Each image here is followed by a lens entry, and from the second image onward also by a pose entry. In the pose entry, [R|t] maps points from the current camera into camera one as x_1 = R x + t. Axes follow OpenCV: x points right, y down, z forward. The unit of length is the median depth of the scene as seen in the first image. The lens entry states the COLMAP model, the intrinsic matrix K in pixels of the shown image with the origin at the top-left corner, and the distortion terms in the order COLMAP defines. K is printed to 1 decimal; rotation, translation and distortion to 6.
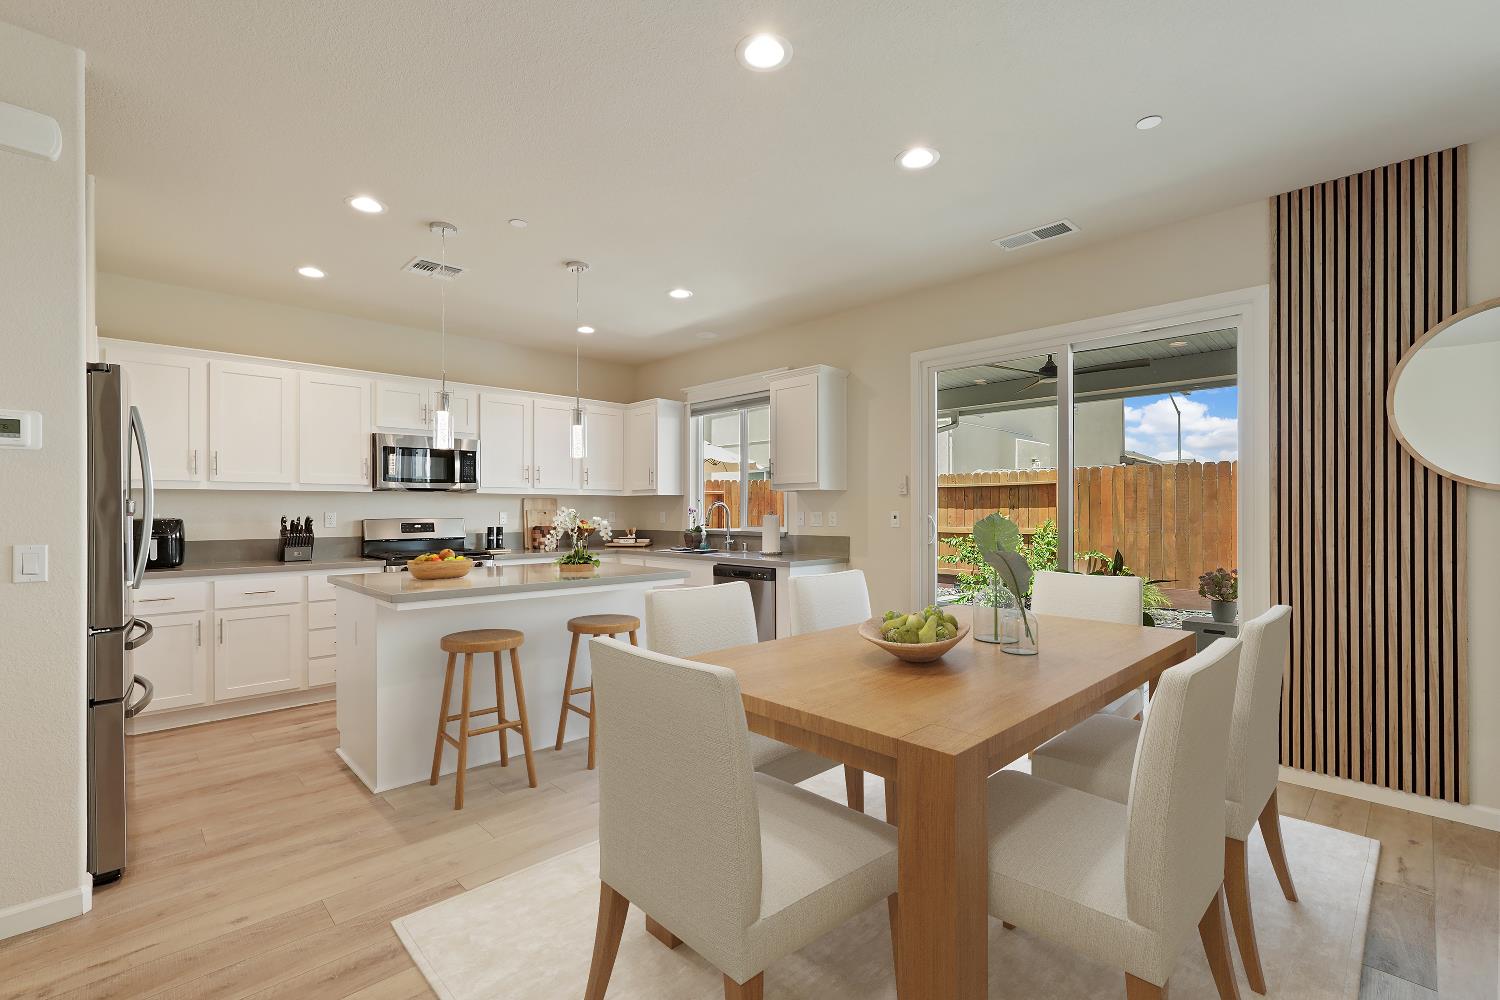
lens RADIAL K [[670.6, 0, 752.5], [0, 670.6, 509.8], [0, 0, 1]] dist [0.000064, 0.000835]
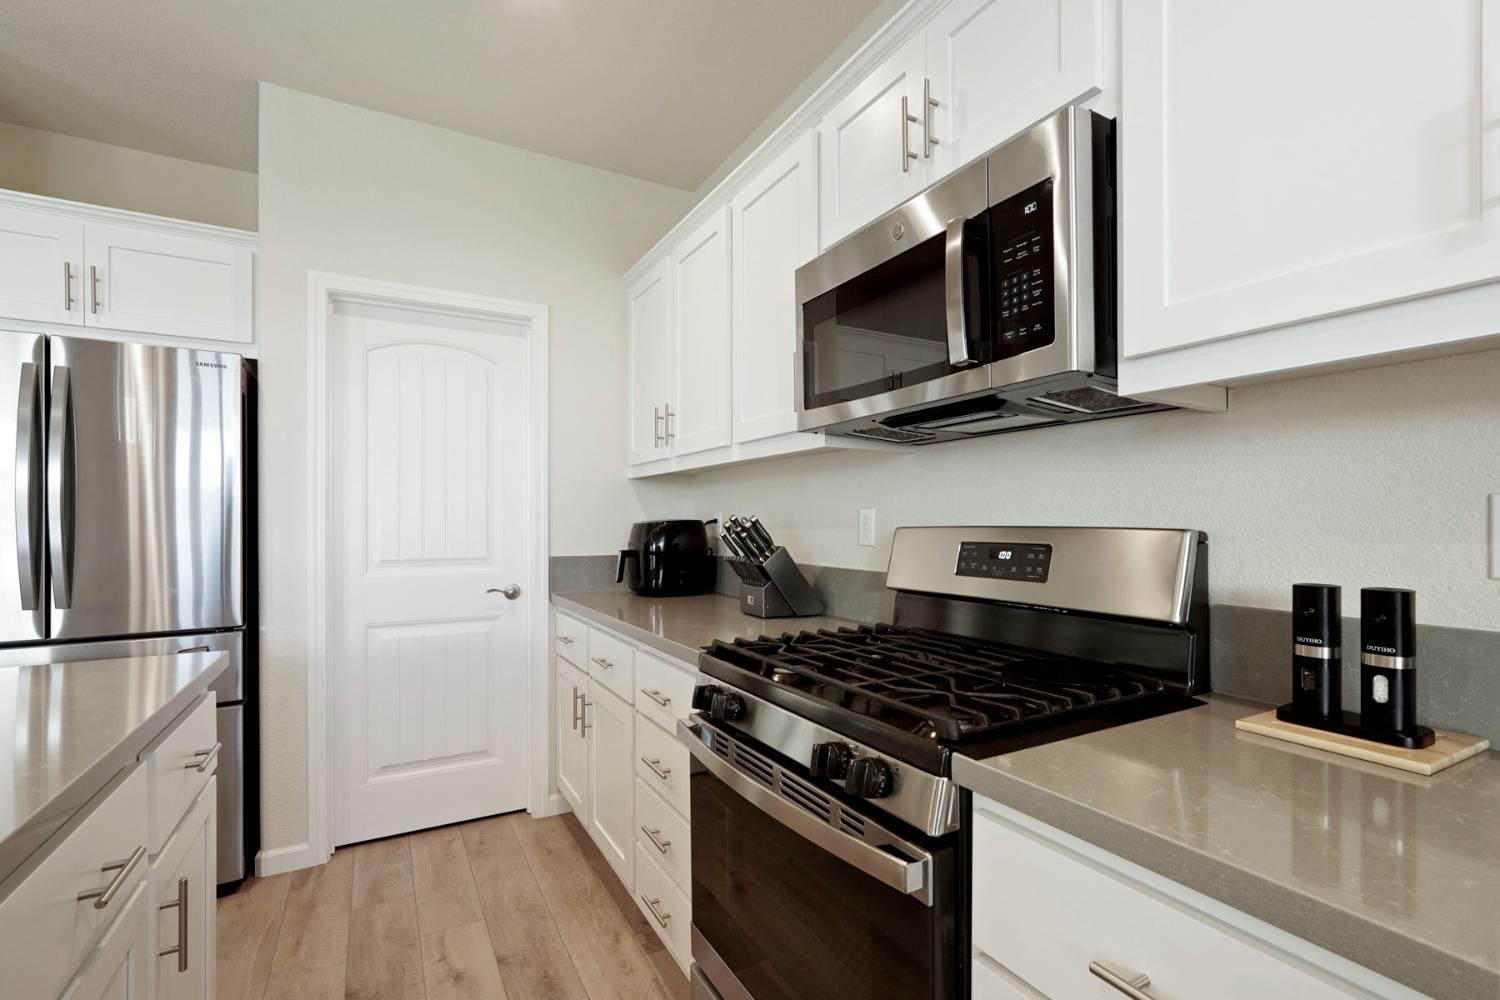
lens RADIAL K [[670.6, 0, 755.1], [0, 670.6, 513.7], [0, 0, 1]] dist [0.000064, 0.000835]
pose [[-0.274070, -0.007699, -0.961679, -0.206737], [0.002689, 0.999958, -0.008772, 0.009858], [0.961706, -0.004990, -0.274038, 0.973844]]
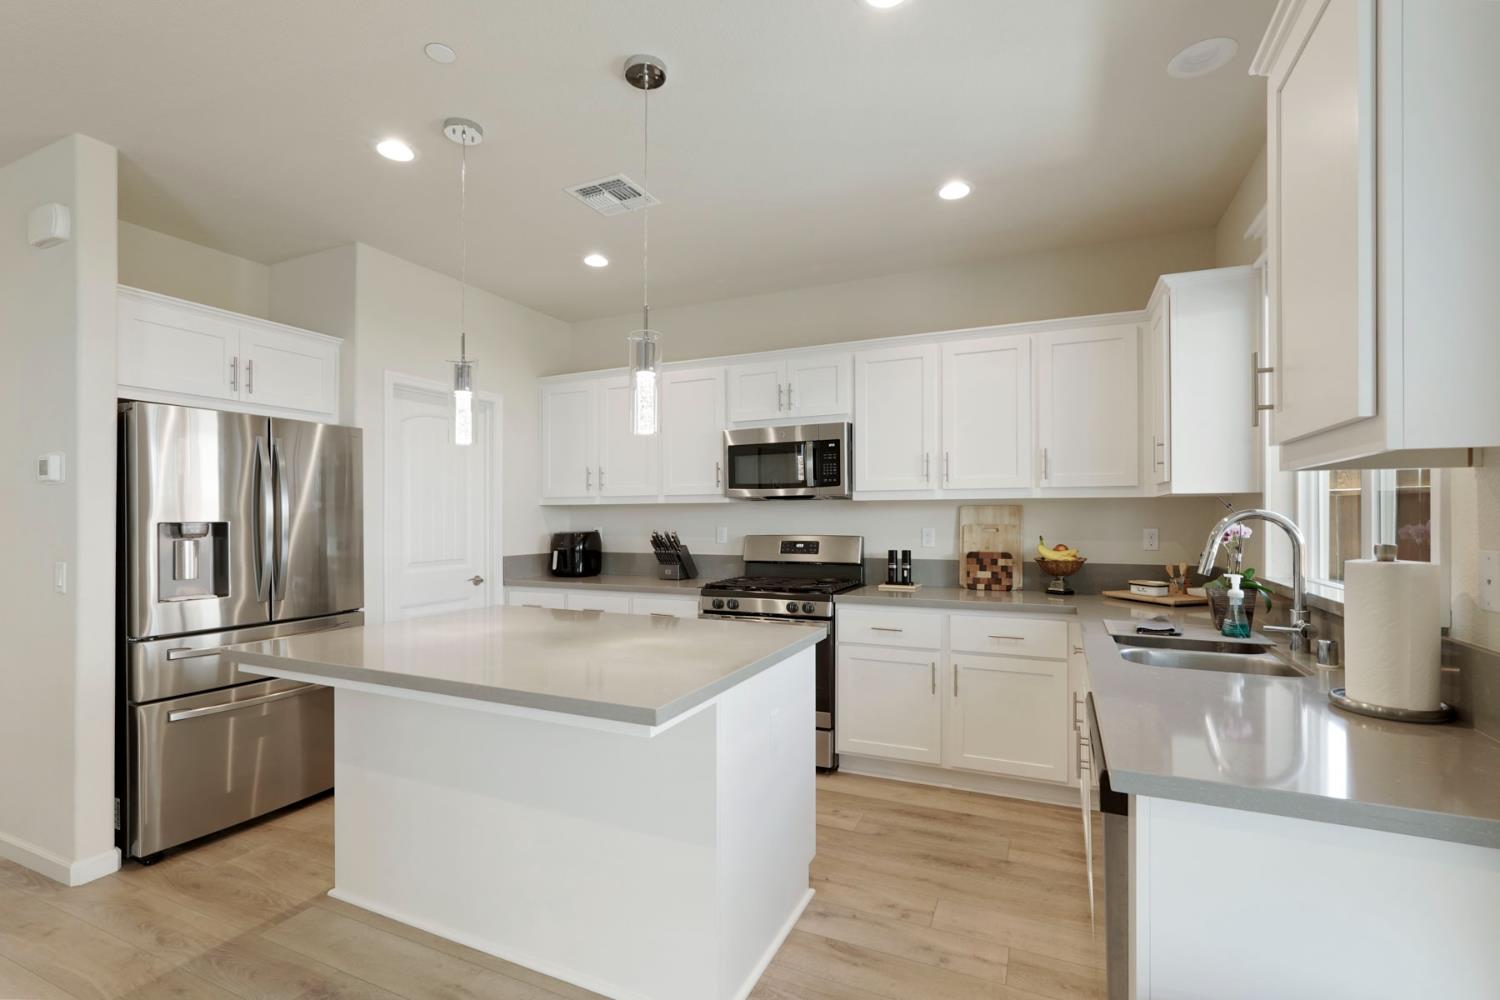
lens RADIAL K [[670.6, 0, 755.9], [0, 670.6, 509.7], [0, 0, 1]] dist [0.000064, 0.000835]
pose [[0.354604, -0.009019, -0.934973, 0.197748], [0.003311, 0.999959, -0.008390, -0.010224], [0.935011, -0.000121, 0.354619, 0.678884]]
